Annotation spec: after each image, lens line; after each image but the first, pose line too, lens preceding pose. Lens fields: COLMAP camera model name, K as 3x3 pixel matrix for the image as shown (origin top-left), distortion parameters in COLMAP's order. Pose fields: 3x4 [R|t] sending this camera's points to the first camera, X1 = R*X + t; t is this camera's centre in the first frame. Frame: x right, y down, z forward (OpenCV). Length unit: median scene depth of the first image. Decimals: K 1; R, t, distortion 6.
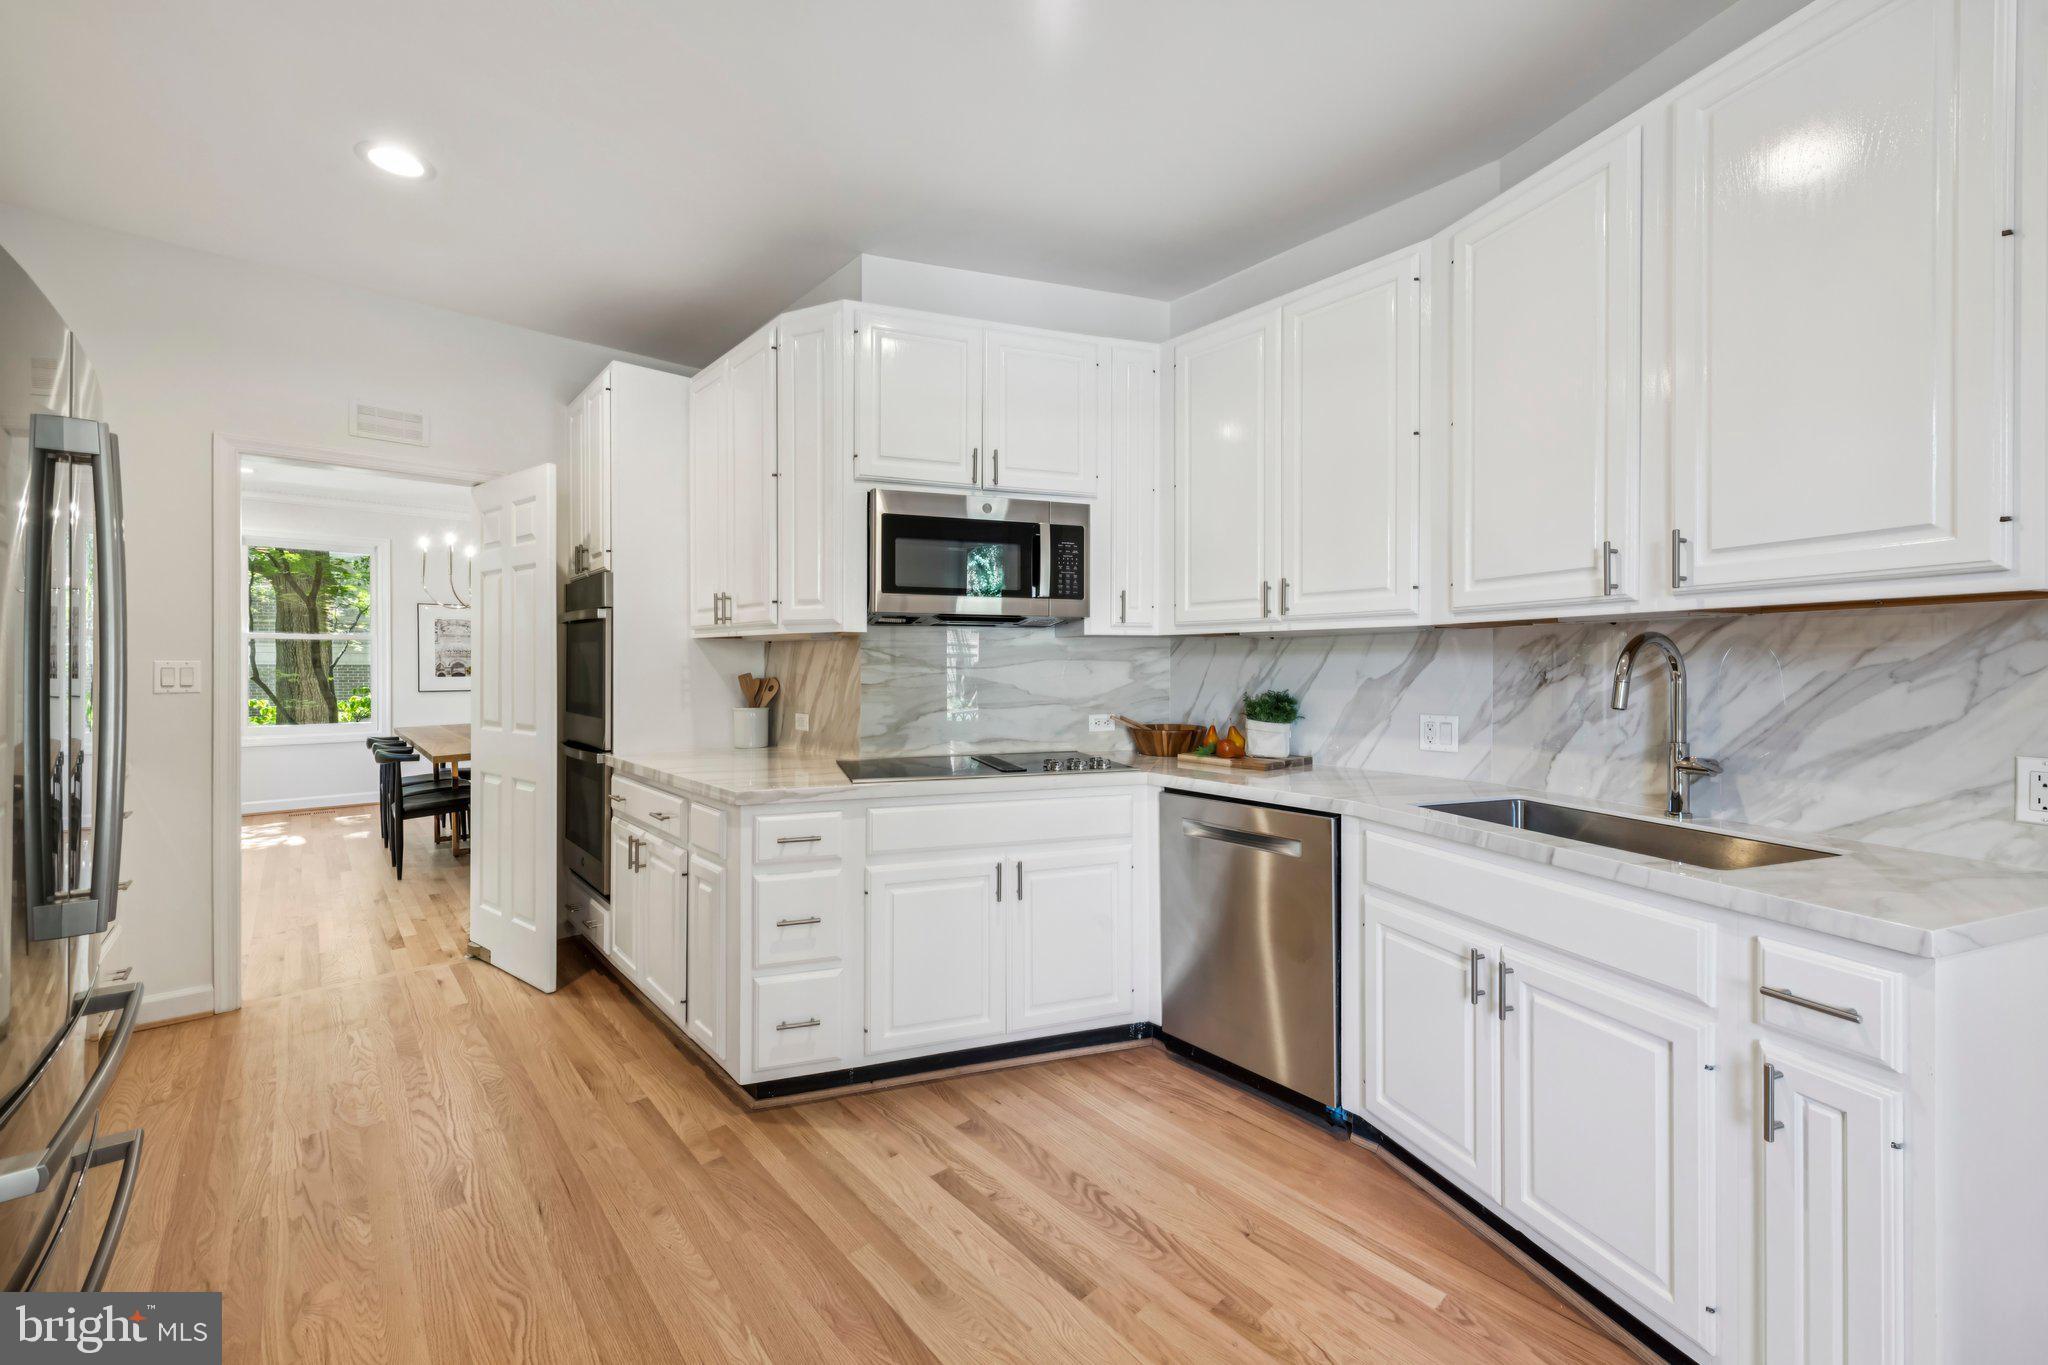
lens RADIAL K [[819.8, 0, 1035.8], [0, 819.8, 659.3], [0, 0, 1]] dist [0.000870, -0.000209]
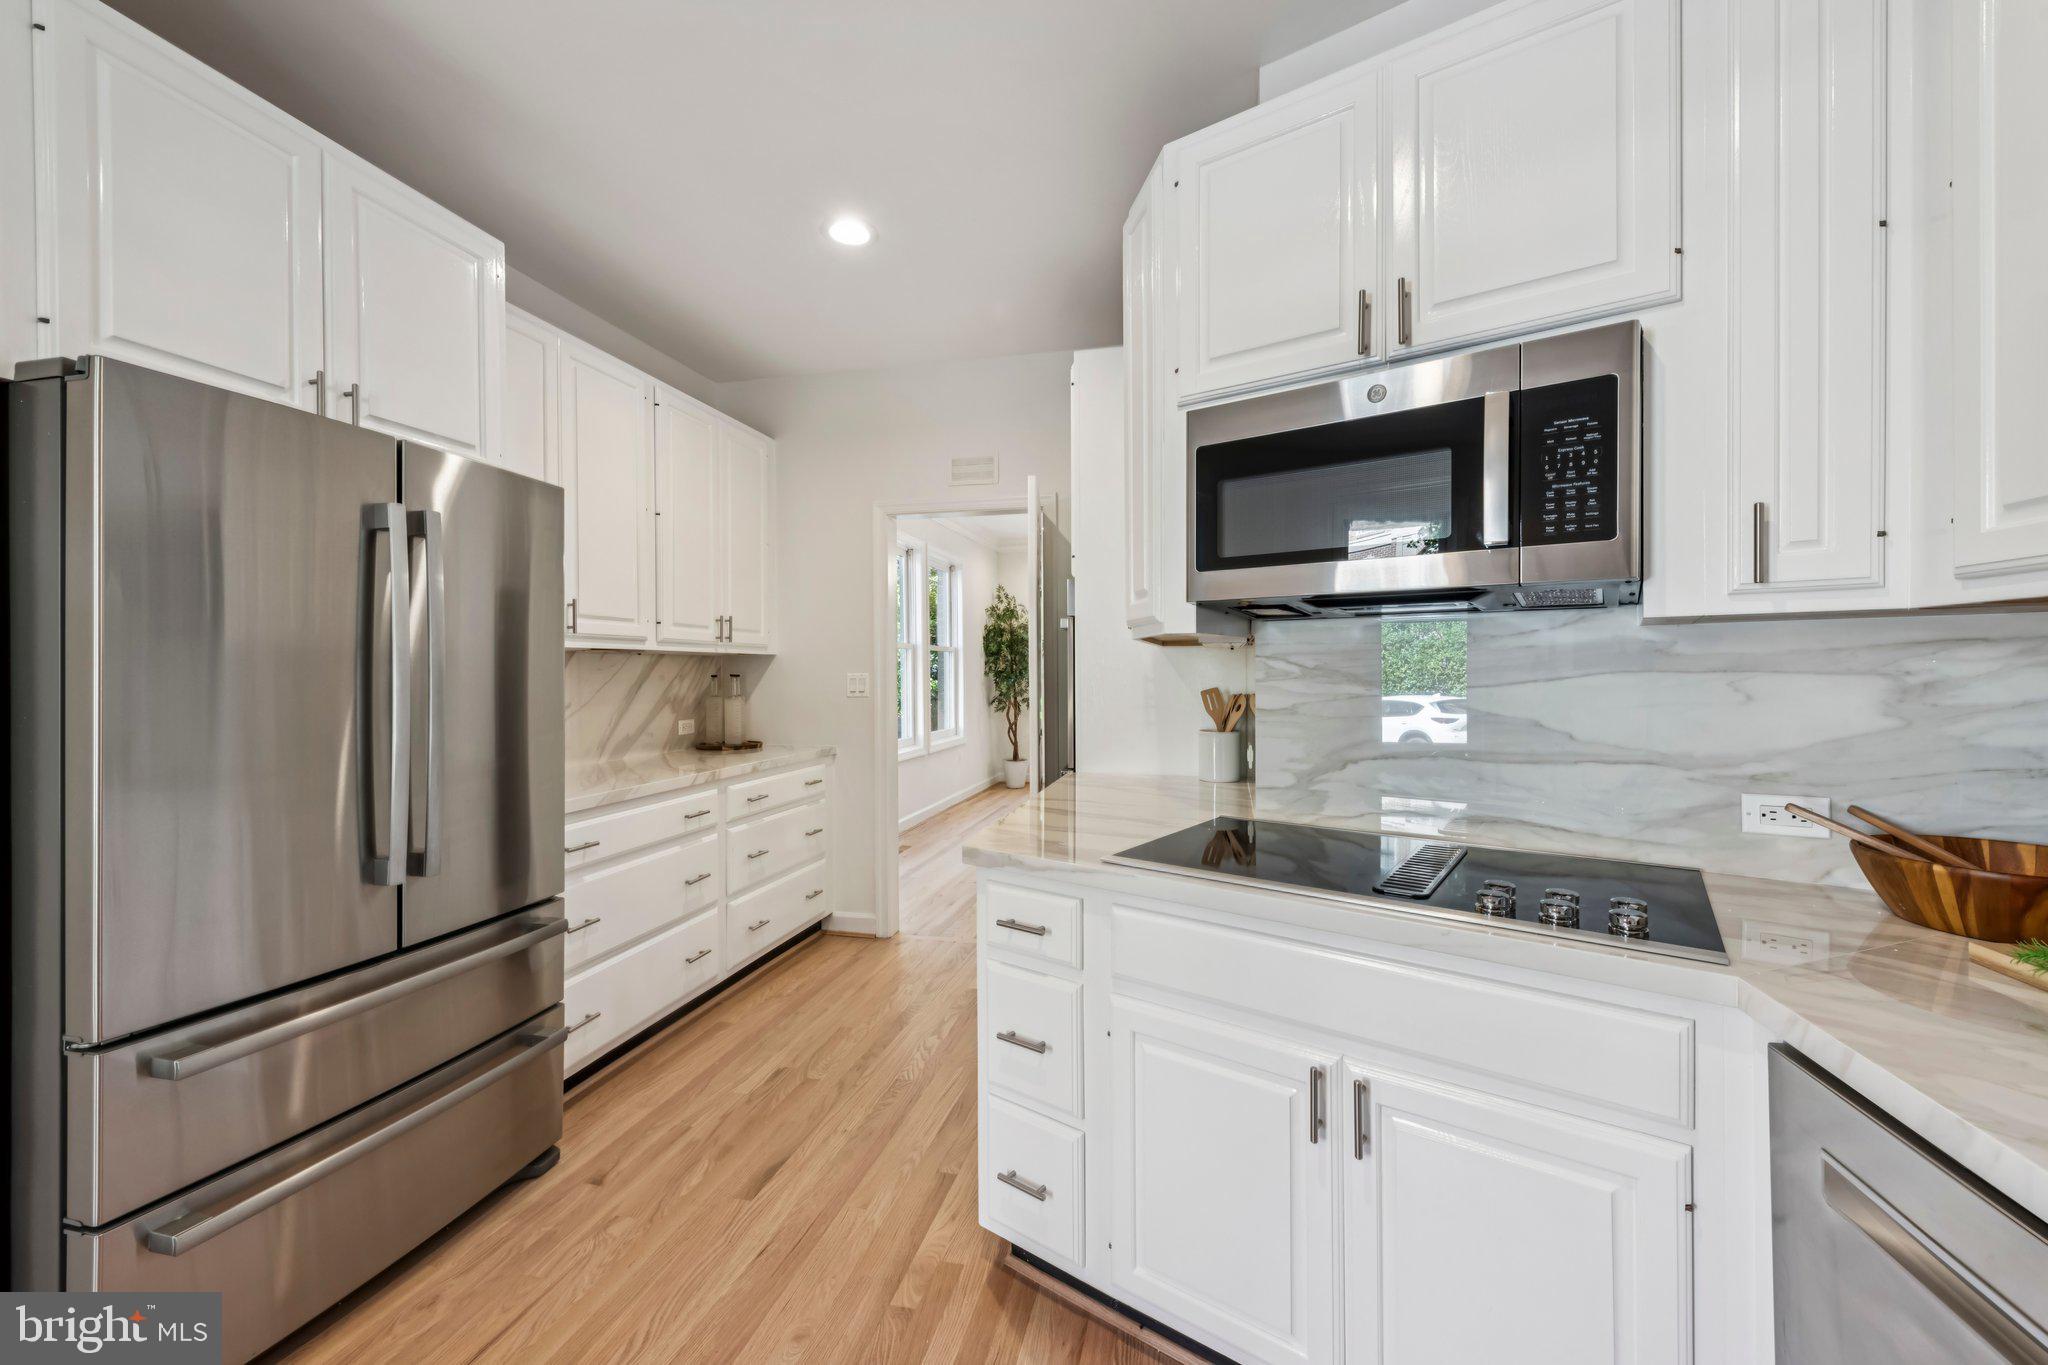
lens RADIAL K [[805.6, 0, 1025.7], [0, 805.6, 672.0], [0, 0, 1]] dist [0.006810, -0.000056]
pose [[0.573777, -0.000316, -0.819011, 0.242015], [0.007674, 0.999958, 0.004991, -0.005498], [0.818975, -0.009149, 0.573756, 0.501471]]
